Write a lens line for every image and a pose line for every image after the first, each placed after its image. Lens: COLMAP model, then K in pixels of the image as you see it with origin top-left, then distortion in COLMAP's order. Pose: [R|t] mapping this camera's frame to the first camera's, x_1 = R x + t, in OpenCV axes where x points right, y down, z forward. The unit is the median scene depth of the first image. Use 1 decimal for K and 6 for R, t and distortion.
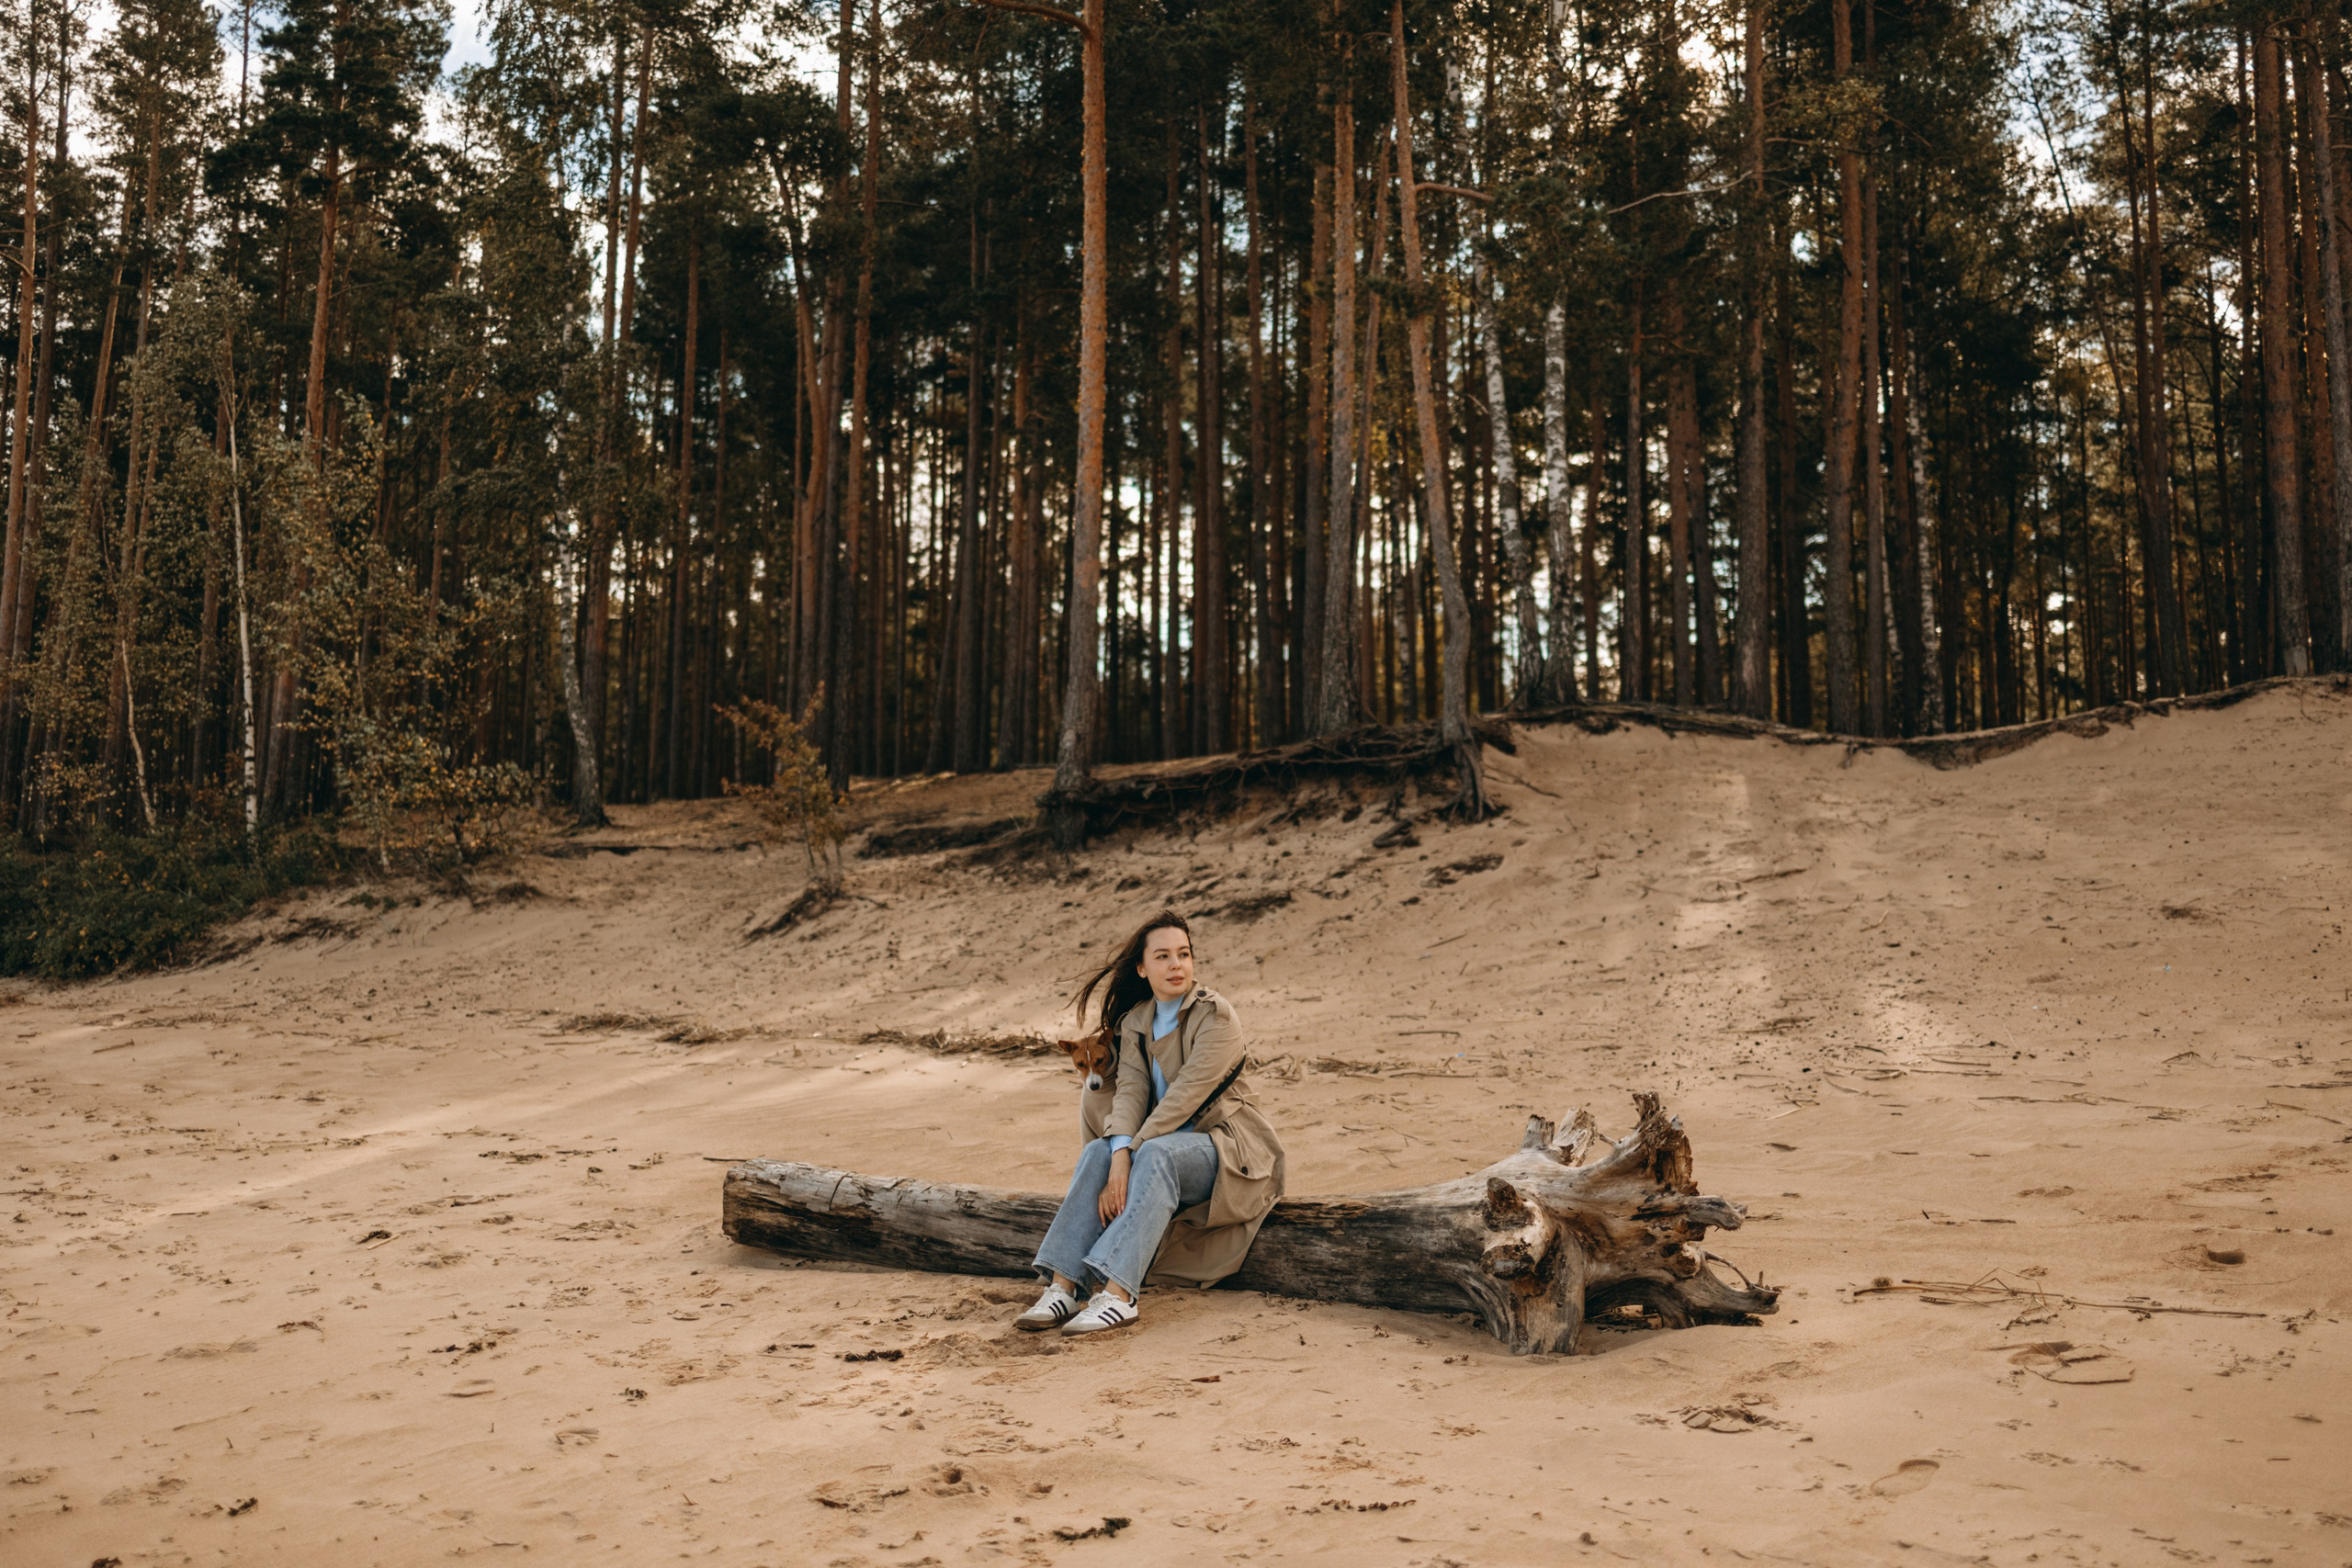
lens RADIAL K [[2413.4, 0, 1175.8], [0, 2413.4, 781.6], [0, 0, 1]] dist [-0.007772, -0.002499]
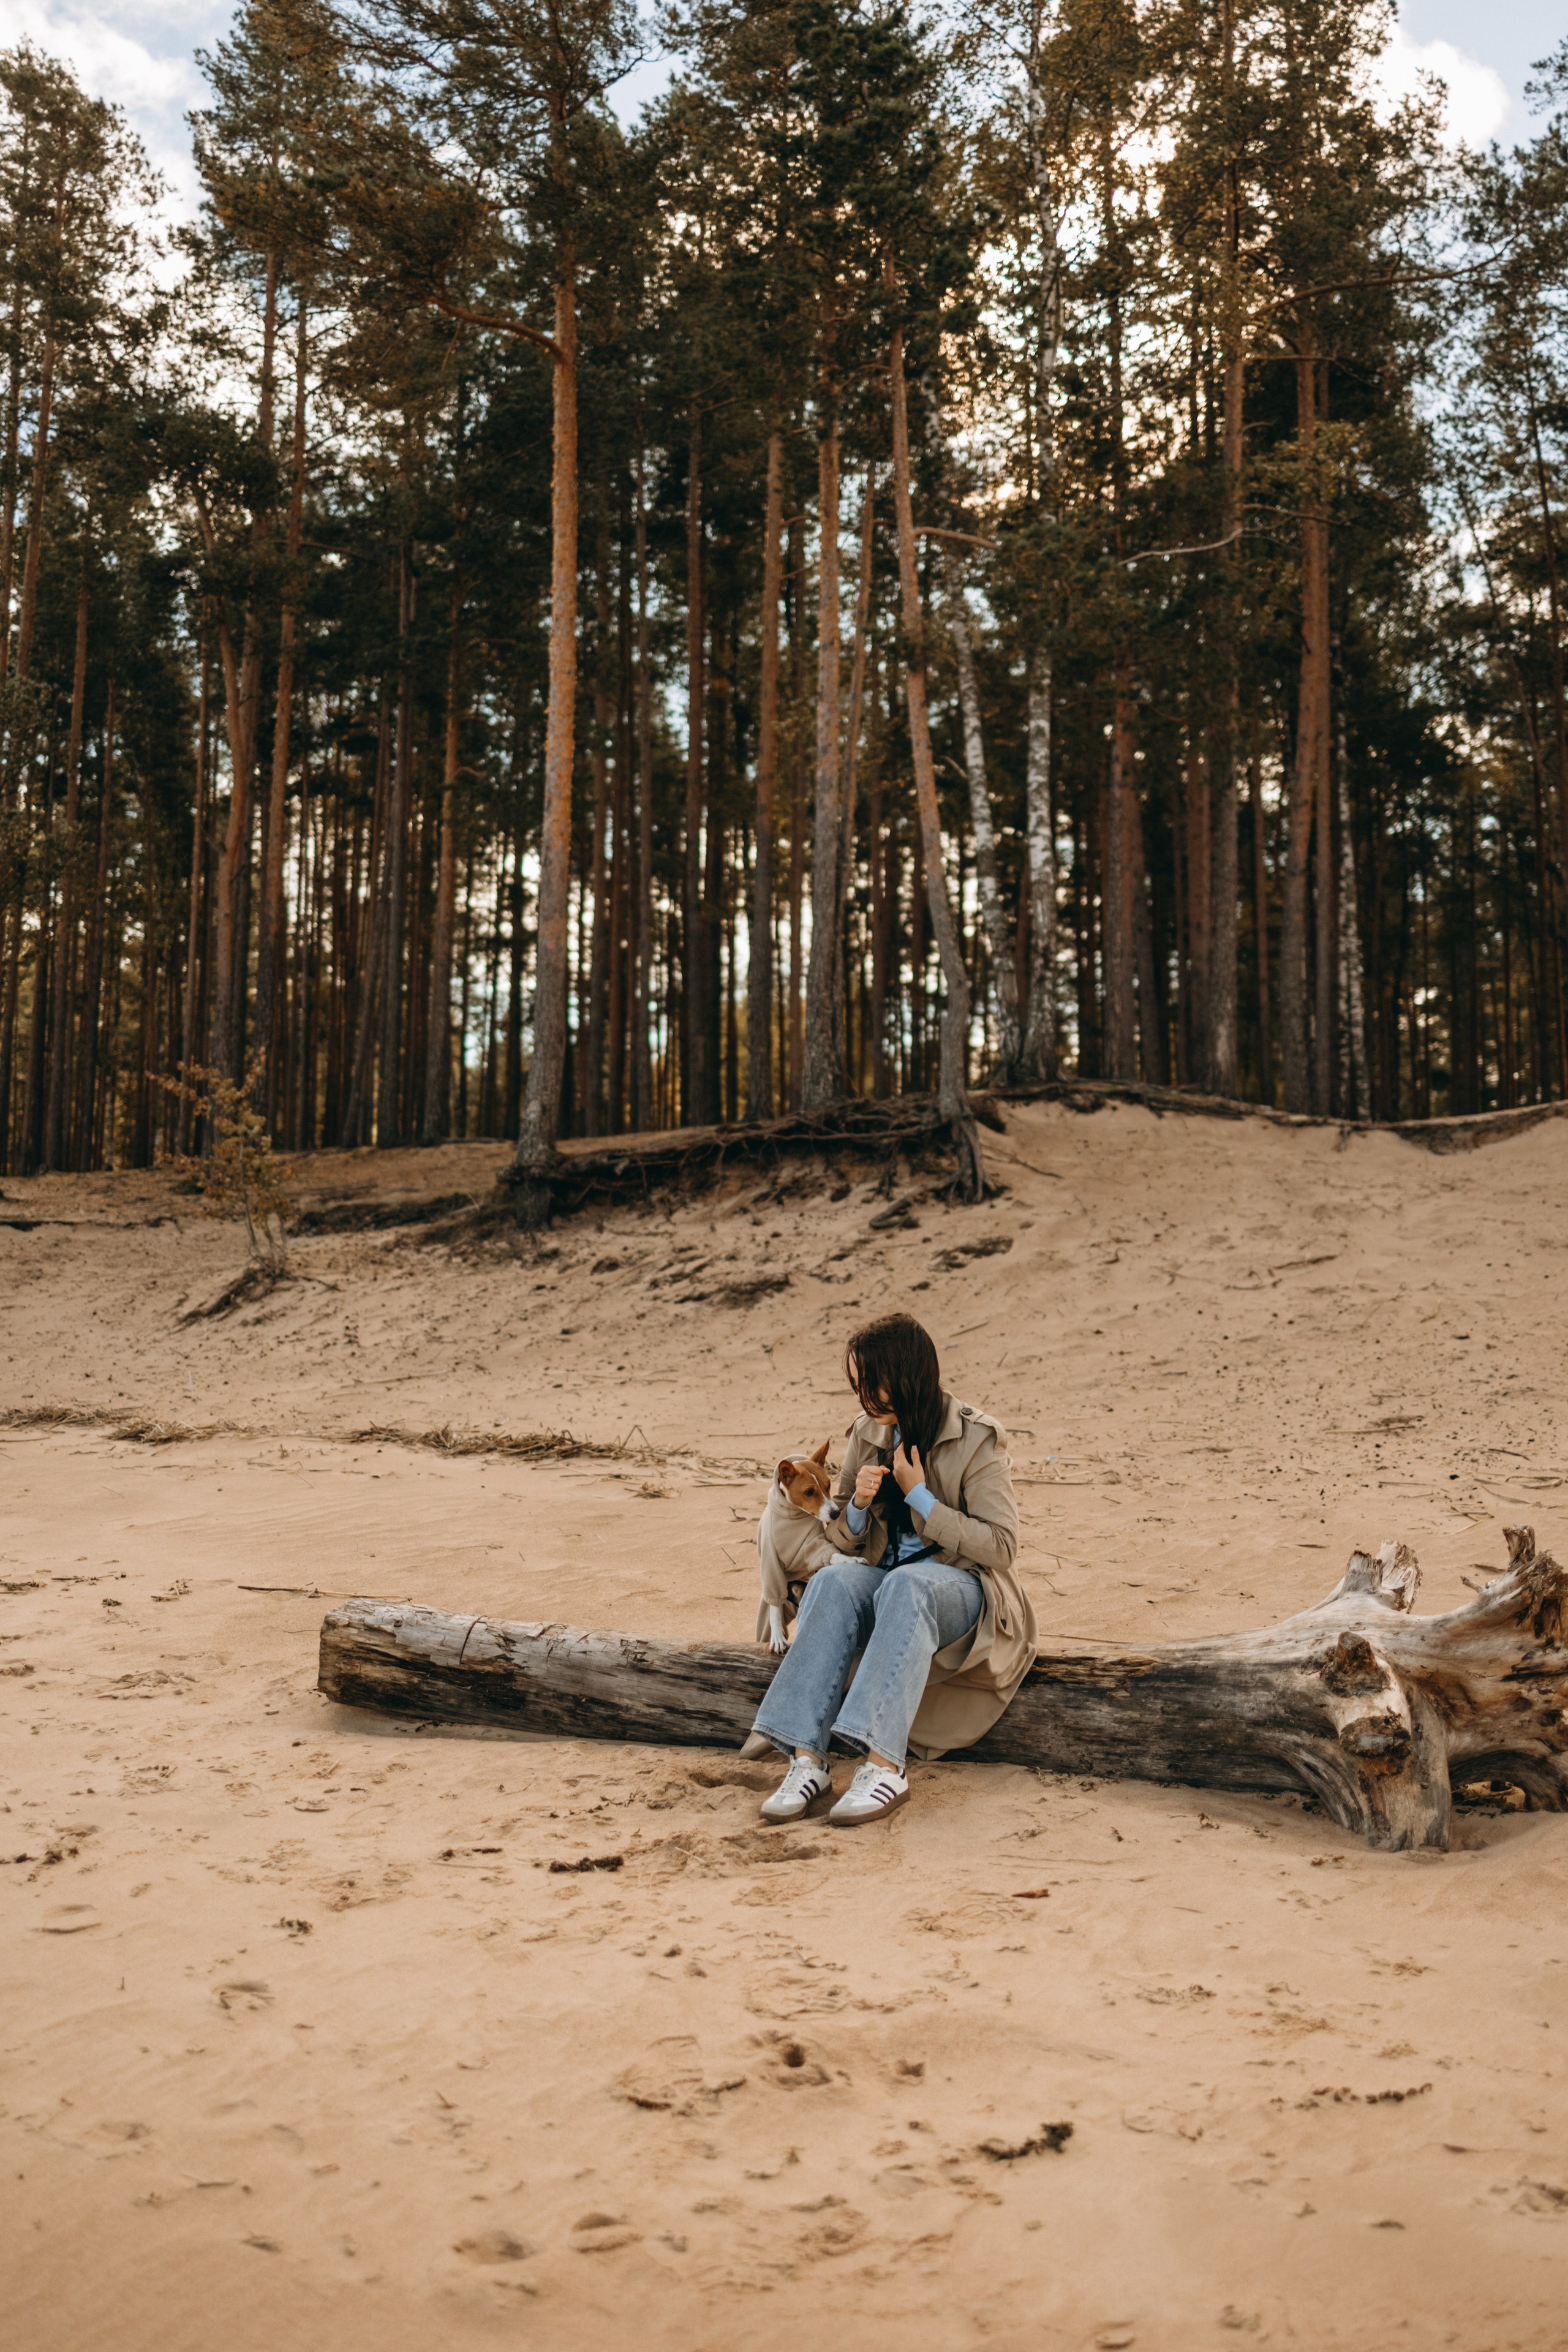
lens RADIAL K [[2390.8, 0, 786.4], [0, 2390.8, 1169.3], [0, 0, 1]] dist [0.005416, -0.000060]
pose [[0.993946, 0.011069, 0.109313, -0.058934], [-0.011356, 0.999934, 0.002005, 0.002735], [-0.109284, -0.003234, 0.994005, 0.083512]]
